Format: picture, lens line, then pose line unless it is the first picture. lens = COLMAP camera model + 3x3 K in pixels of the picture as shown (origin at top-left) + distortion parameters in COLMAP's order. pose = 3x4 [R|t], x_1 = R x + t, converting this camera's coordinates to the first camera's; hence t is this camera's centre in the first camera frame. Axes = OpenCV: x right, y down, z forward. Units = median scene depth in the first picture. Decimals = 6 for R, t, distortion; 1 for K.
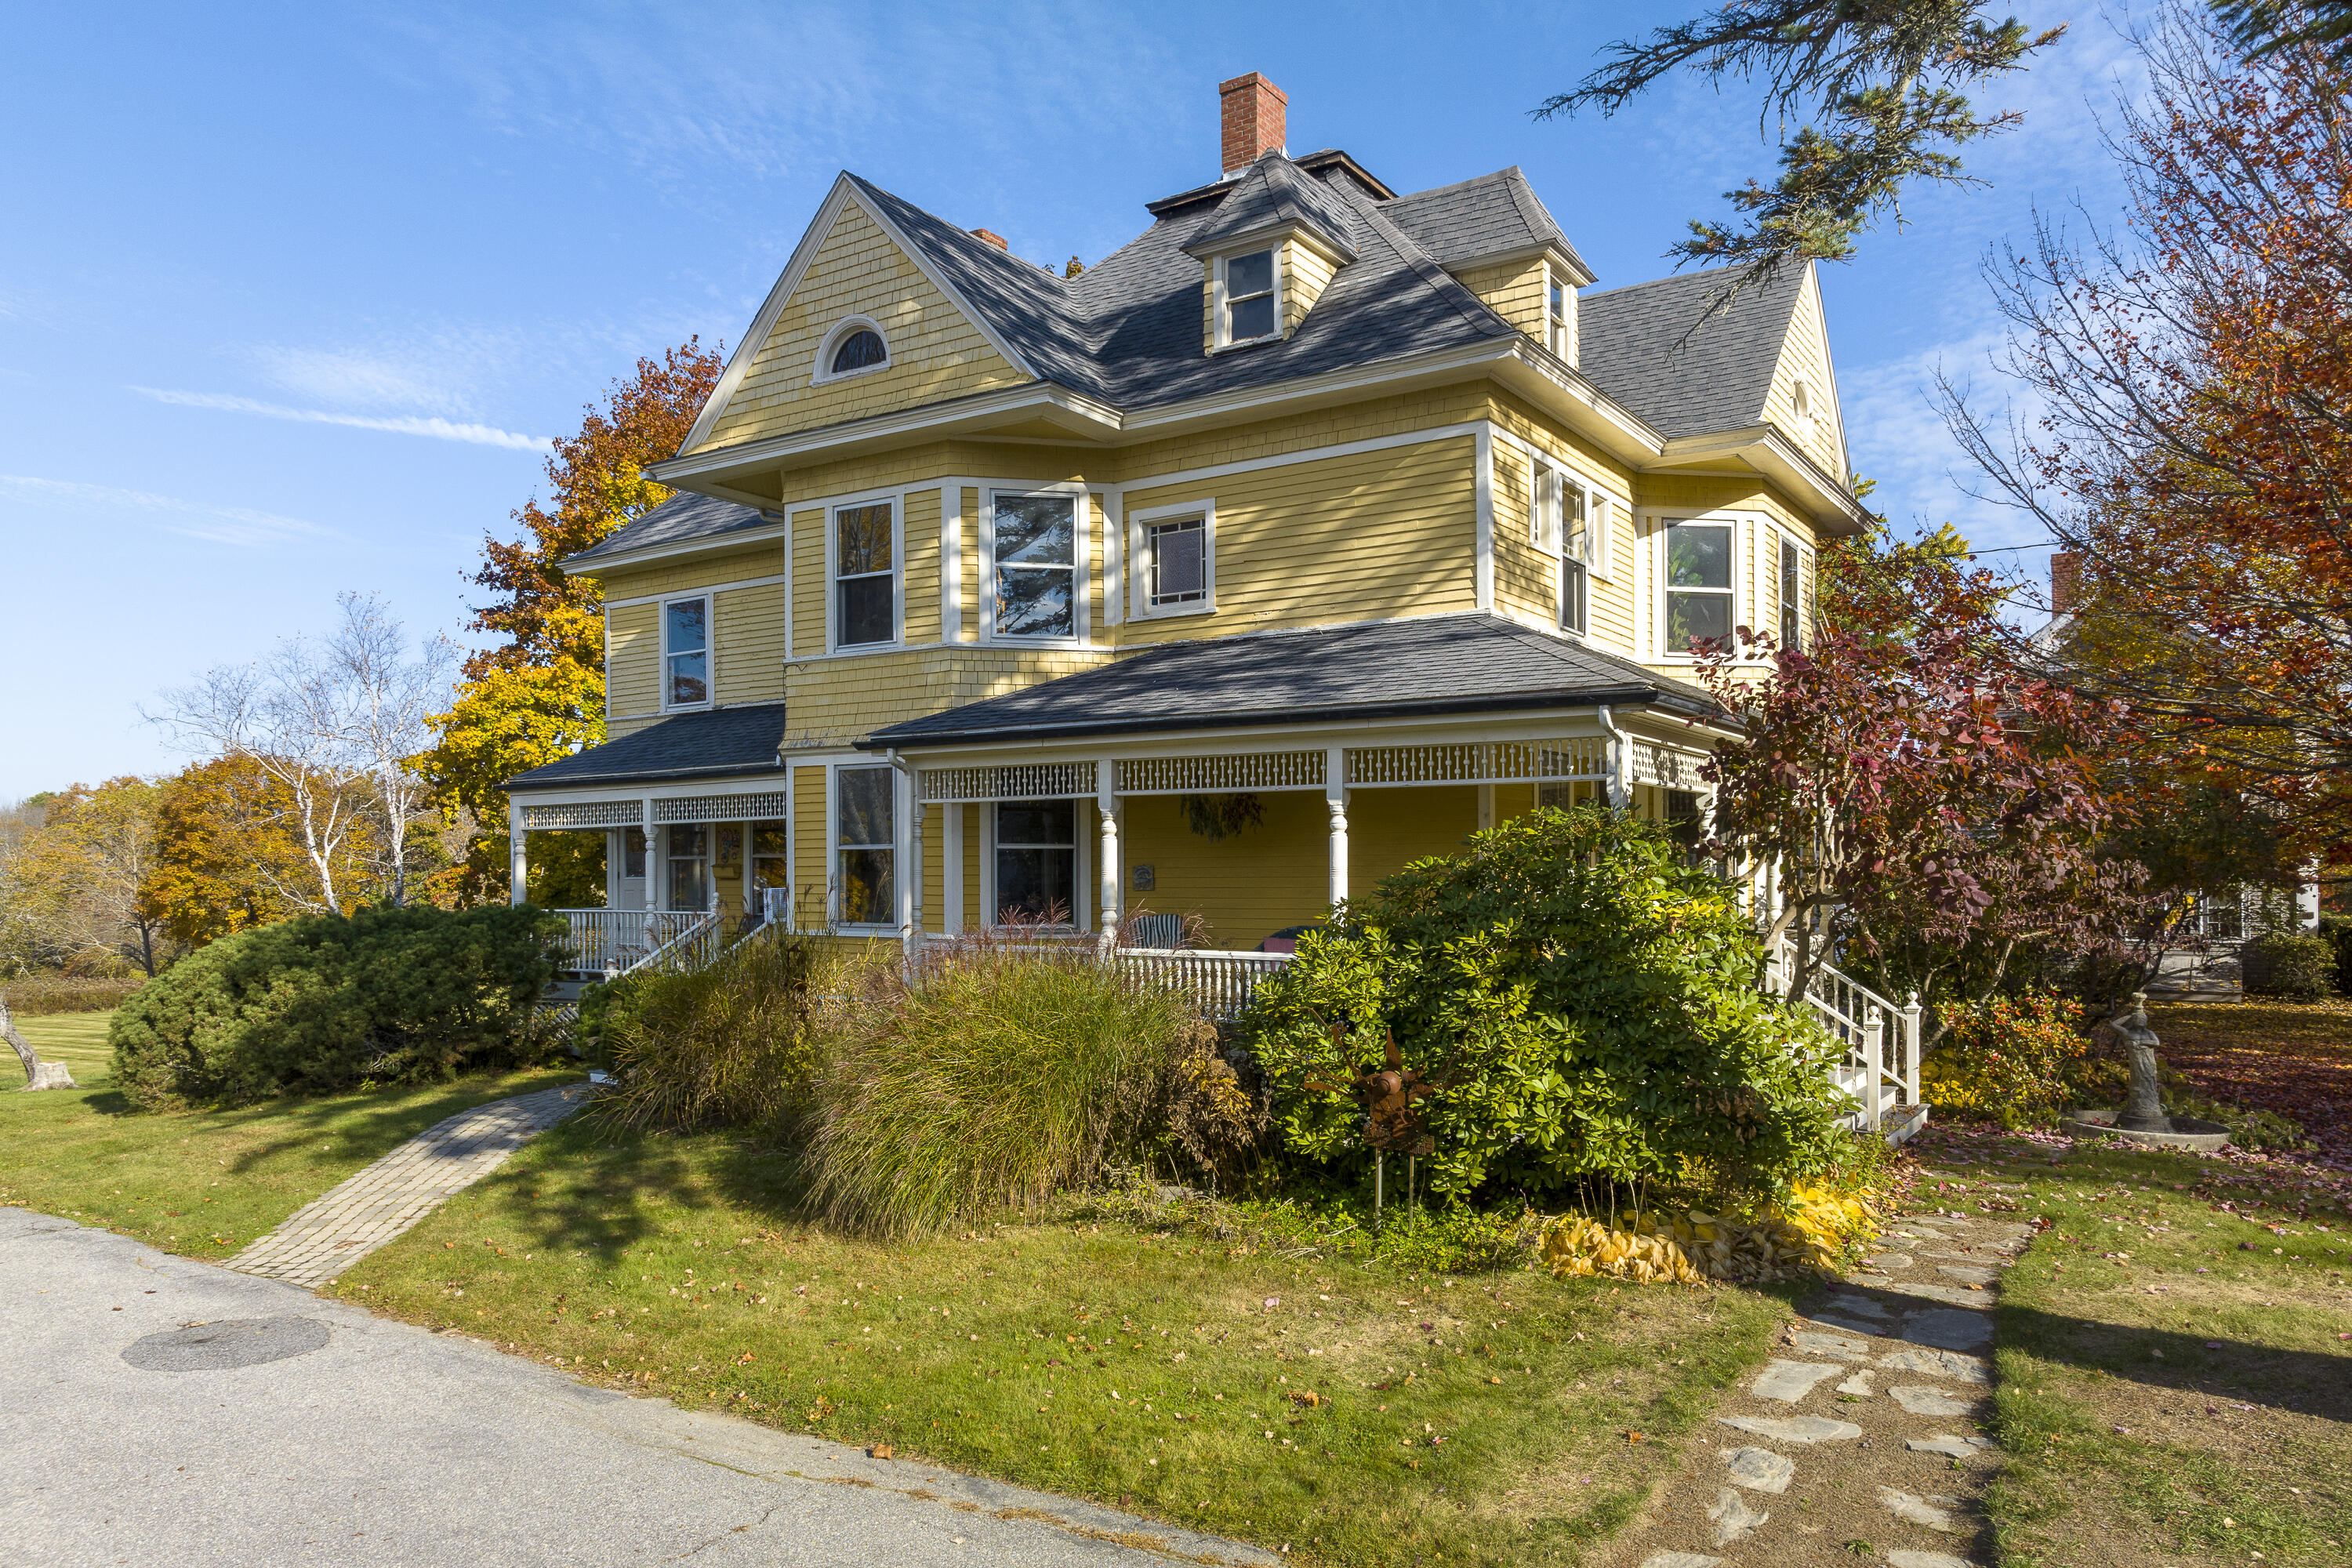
lens RADIAL K [[1611.7, 0, 1167.3], [0, 1611.7, 966.9], [0, 0, 1]] dist [0.000736, -0.002230]
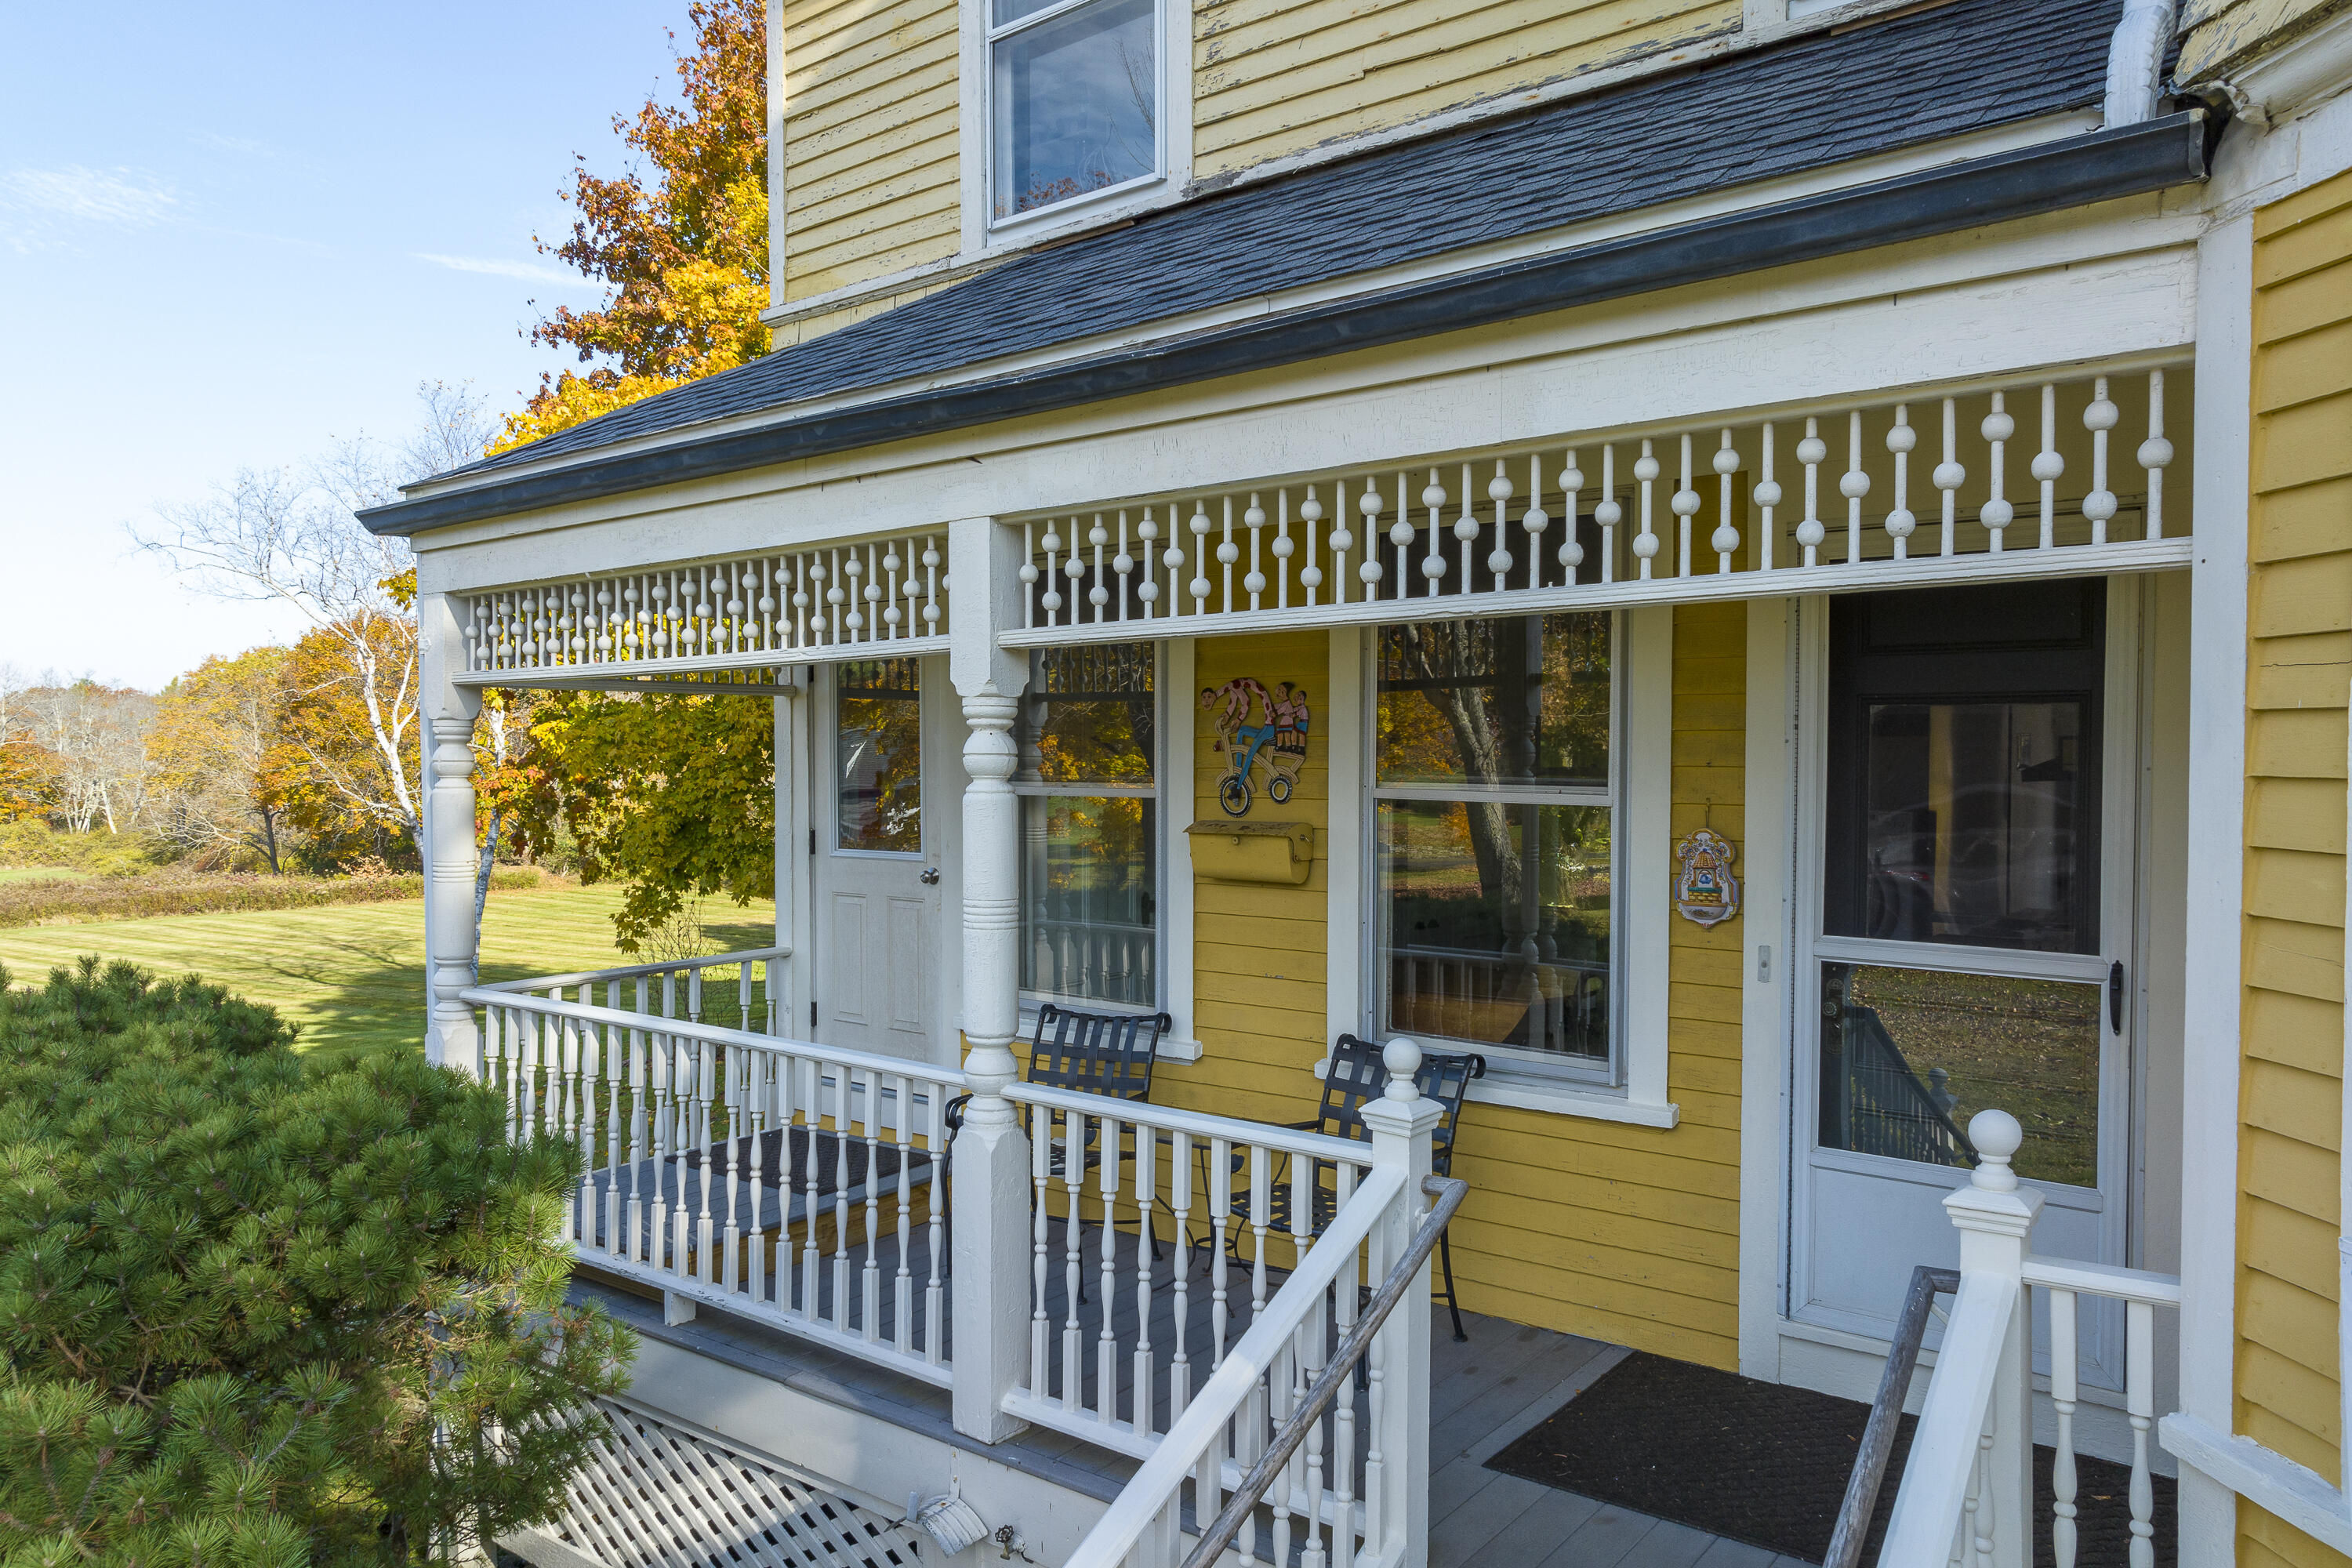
lens RADIAL K [[1625.3, 0, 1181.1], [0, 1625.3, 761.6], [0, 0, 1]] dist [0.000466, -0.000088]
pose [[0.995835, 0.000336, -0.091173, -0.353364], [-0.004751, 0.998826, -0.048214, -0.082261], [0.091050, 0.048447, 0.994667, 1.020103]]
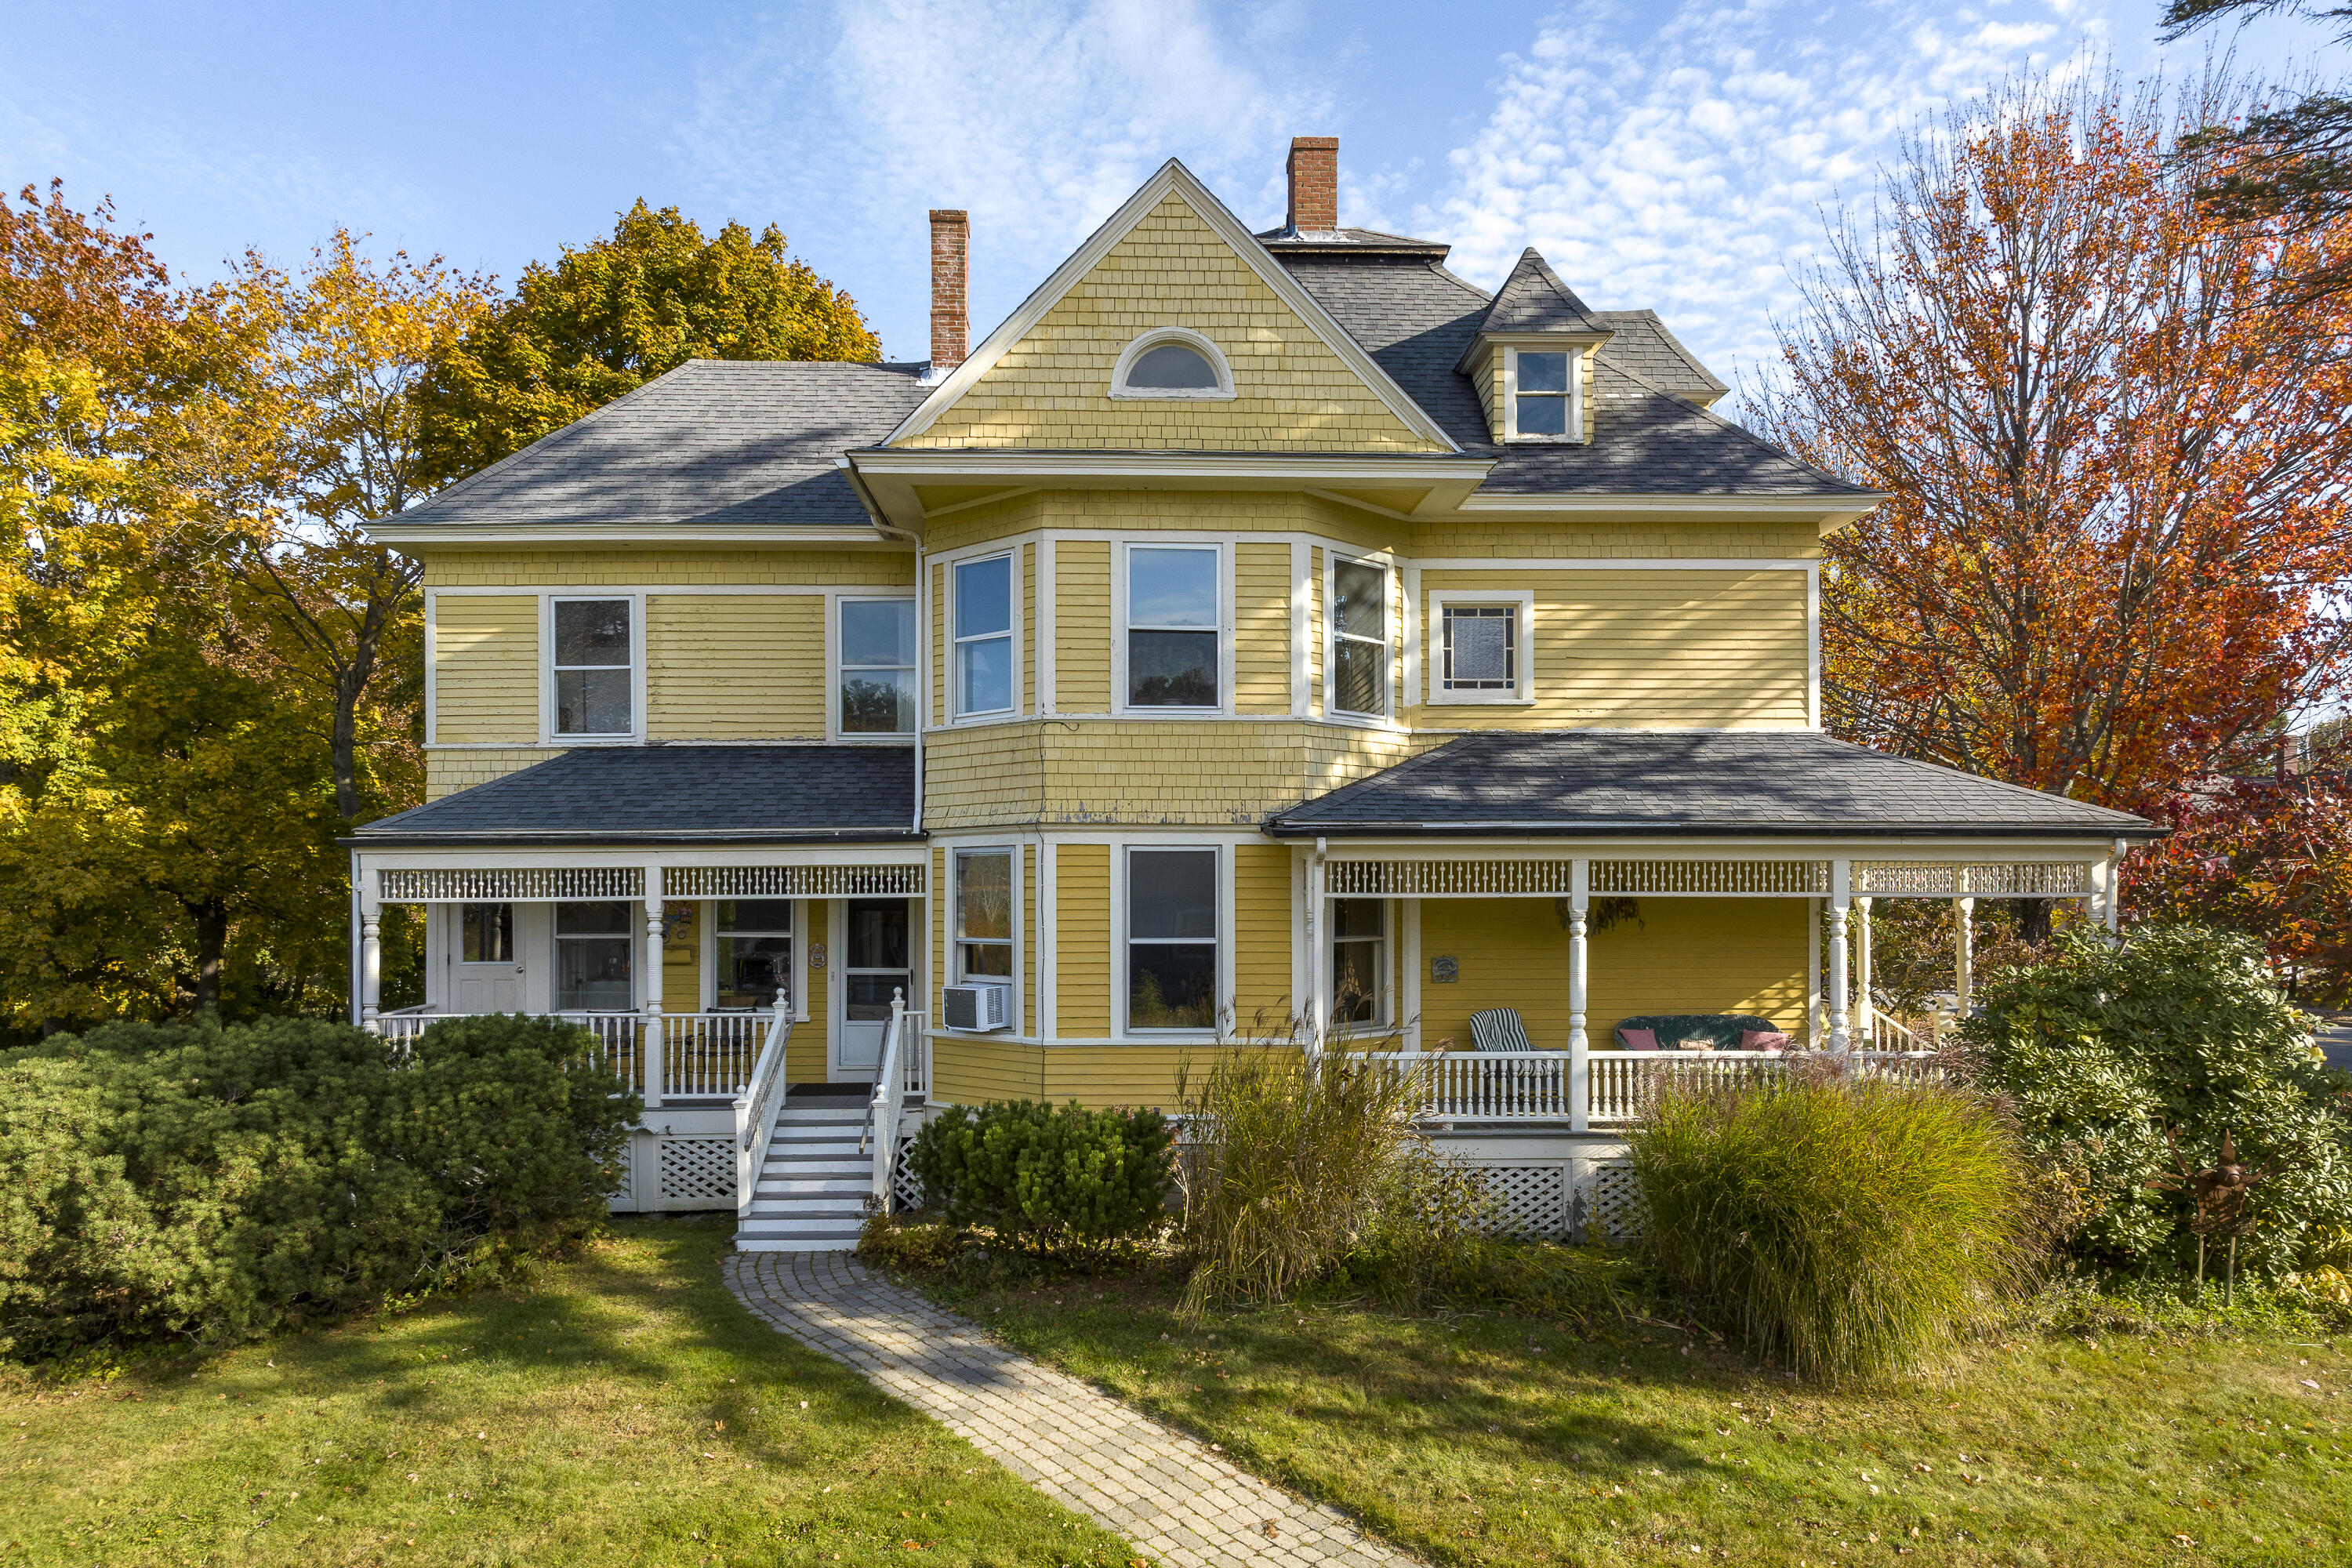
lens RADIAL K [[1611.7, 0, 1167.3], [0, 1611.7, 966.9], [0, 0, 1]] dist [0.000736, -0.002230]
pose [[0.816211, -0.030778, 0.576933, -0.714120], [0.031793, 0.999460, 0.008341, -0.070325], [-0.576878, 0.011534, 0.816749, 0.305139]]
